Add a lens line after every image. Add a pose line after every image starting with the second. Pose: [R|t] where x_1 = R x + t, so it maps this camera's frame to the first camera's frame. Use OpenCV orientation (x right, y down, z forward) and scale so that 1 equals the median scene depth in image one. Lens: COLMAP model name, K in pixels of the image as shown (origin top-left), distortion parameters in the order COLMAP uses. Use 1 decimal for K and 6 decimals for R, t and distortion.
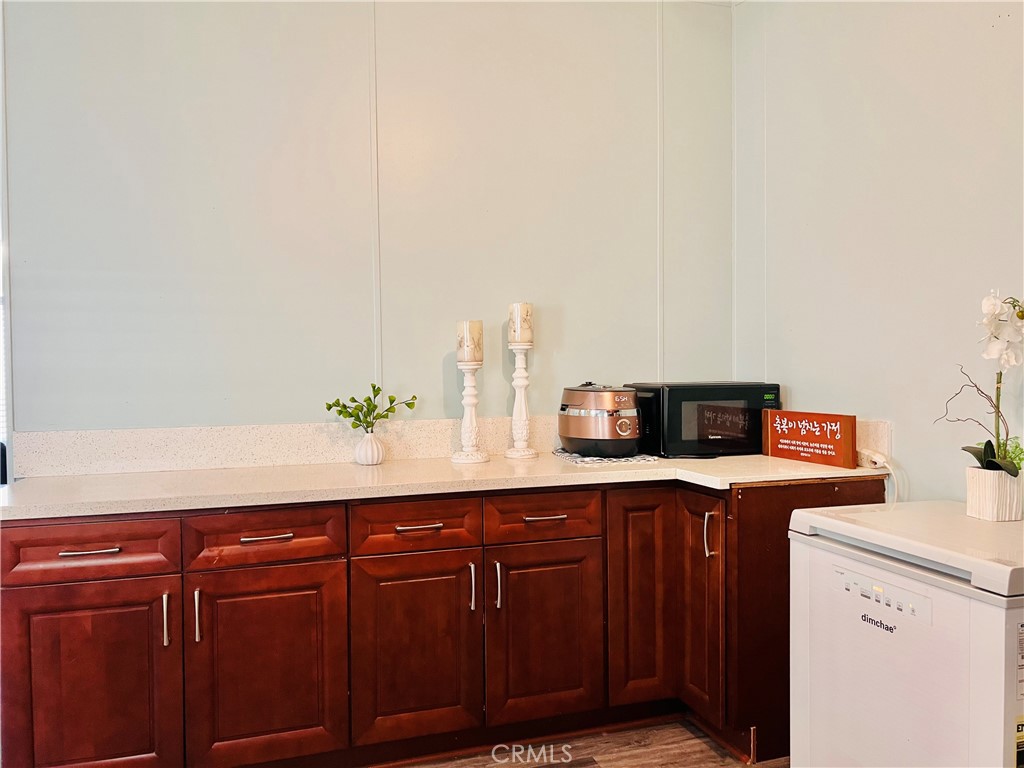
lens RADIAL K [[776.3, 0, 517.5], [0, 776.3, 385.2], [0, 0, 1]] dist [0.044562, -0.057200]
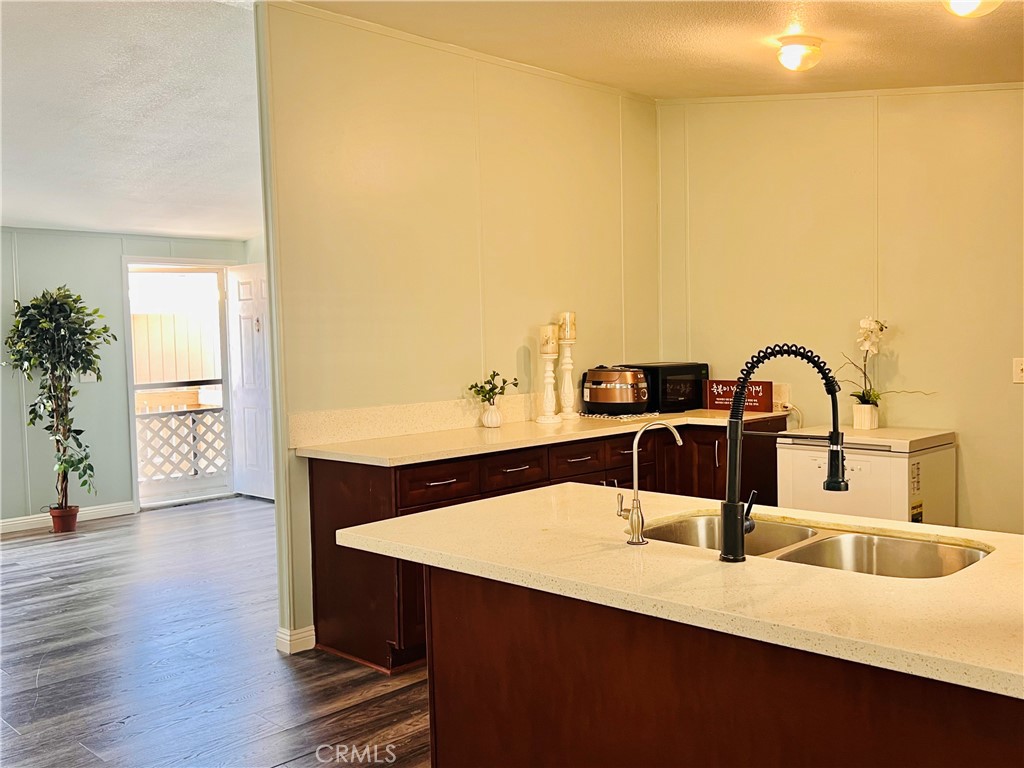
lens RADIAL K [[942.4, 0, 511.7], [0, 942.4, 384.2], [0, 0, 1]] dist [0.038237, 0.000000]
pose [[0.888263, -0.033464, 0.458114, -0.937237], [0.022272, 0.999307, 0.029813, -0.026858], [-0.458795, -0.016279, 0.888393, -0.533107]]
